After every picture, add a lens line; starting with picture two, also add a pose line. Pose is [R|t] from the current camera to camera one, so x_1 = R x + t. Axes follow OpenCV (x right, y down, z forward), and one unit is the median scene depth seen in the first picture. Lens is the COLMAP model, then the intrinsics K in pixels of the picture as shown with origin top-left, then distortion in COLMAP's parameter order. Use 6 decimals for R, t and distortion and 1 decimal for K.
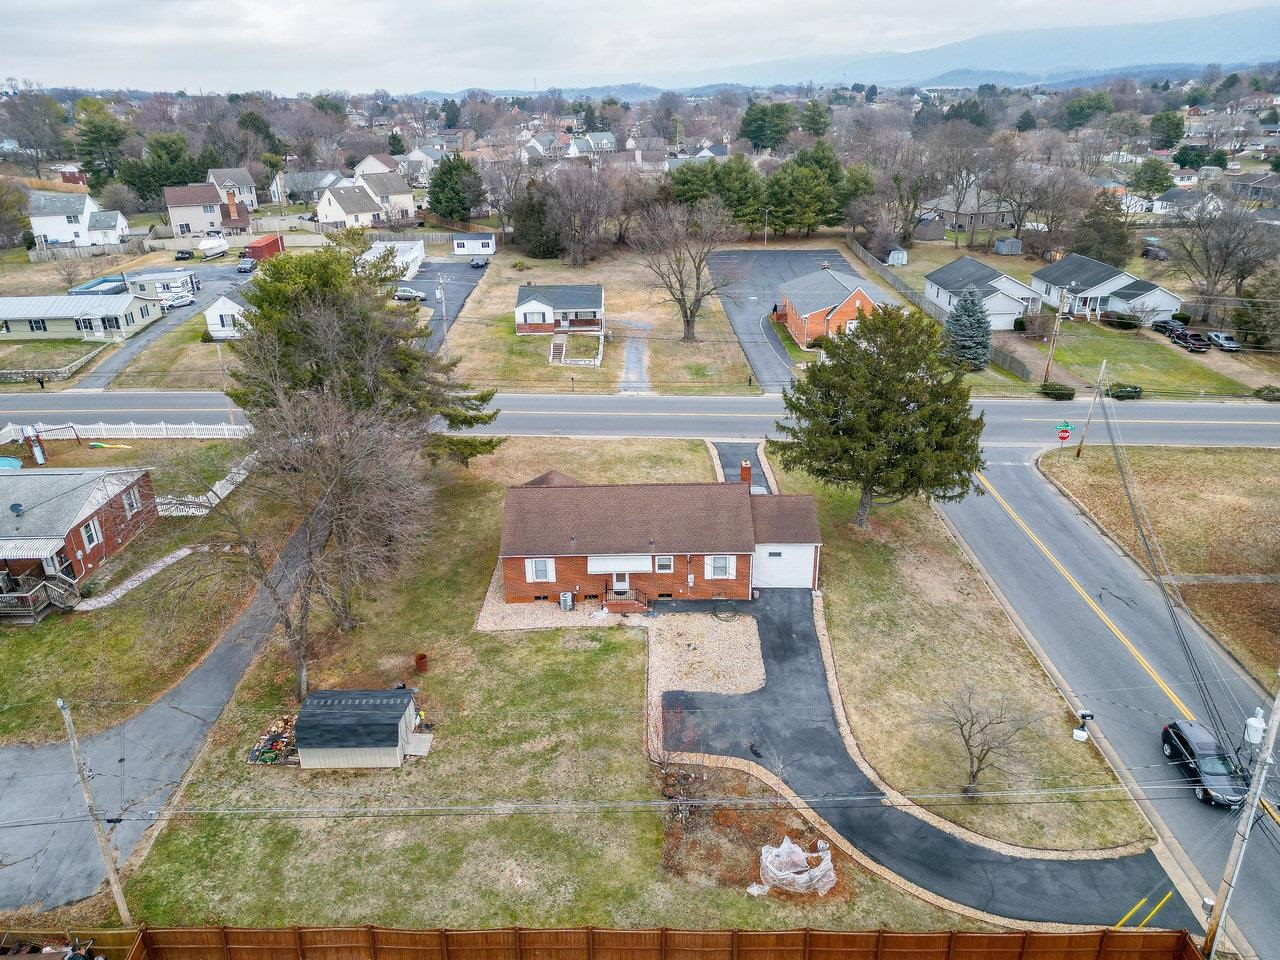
lens RADIAL K [[915.2, 0, 640.6], [0, 915.2, 465.8], [0, 0, 1]] dist [0.098370, -0.114741]
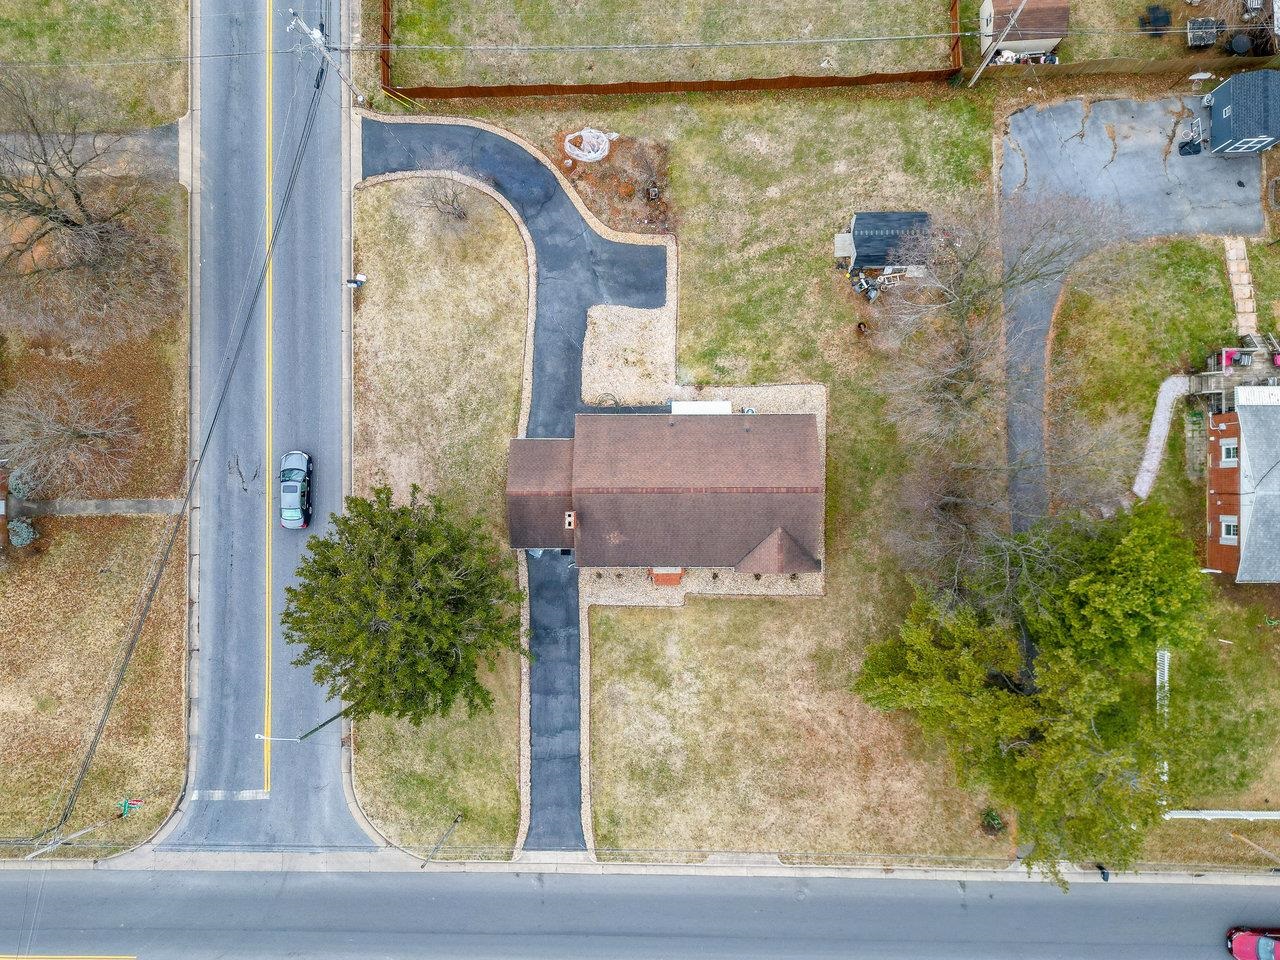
lens RADIAL K [[894.0, 0, 640.0], [0, 894.0, 480.0], [0, 0, 1]] dist [0.069652, -0.060925]
pose [[-0.999566, -0.000905, 0.029430, 0.019928], [0.027649, -0.372588, 0.927585, -0.902217], [0.010126, 0.927996, 0.372452, 0.682196]]
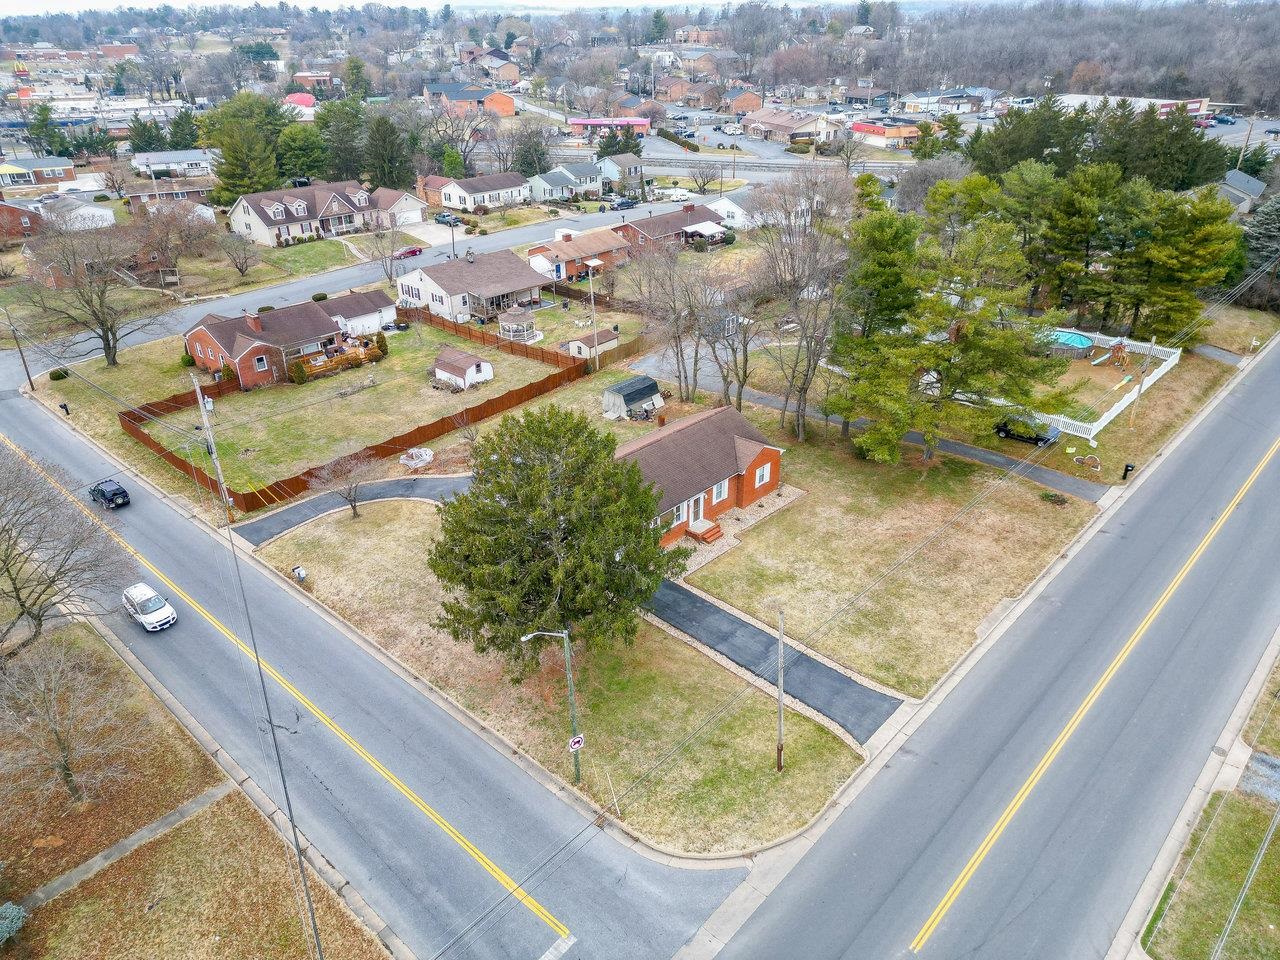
lens RADIAL K [[894.0, 0, 640.0], [0, 894.0, 480.0], [0, 0, 1]] dist [0.069652, -0.060925]
pose [[-0.692430, 0.354287, -0.628507, 0.804609], [-0.250790, 0.698616, 0.670104, -0.747789], [0.676495, 0.621624, -0.394891, 1.564324]]
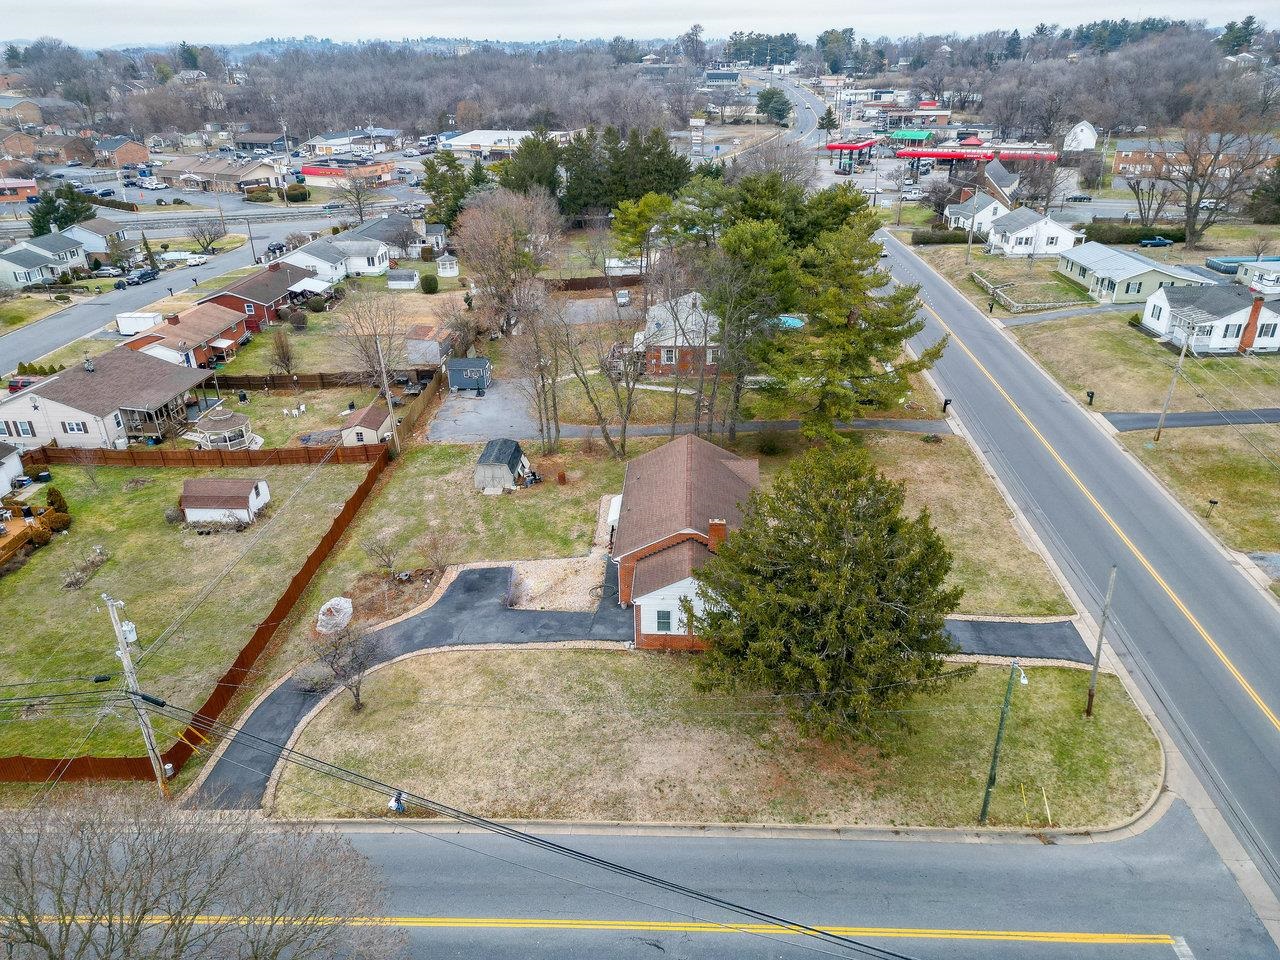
lens RADIAL K [[894.0, 0, 640.0], [0, 894.0, 480.0], [0, 0, 1]] dist [0.069652, -0.060925]
pose [[-0.061022, 0.447010, -0.892445, 1.016503], [-0.362738, 0.823047, 0.437052, -0.452742], [0.929891, 0.350394, 0.111923, 0.881206]]
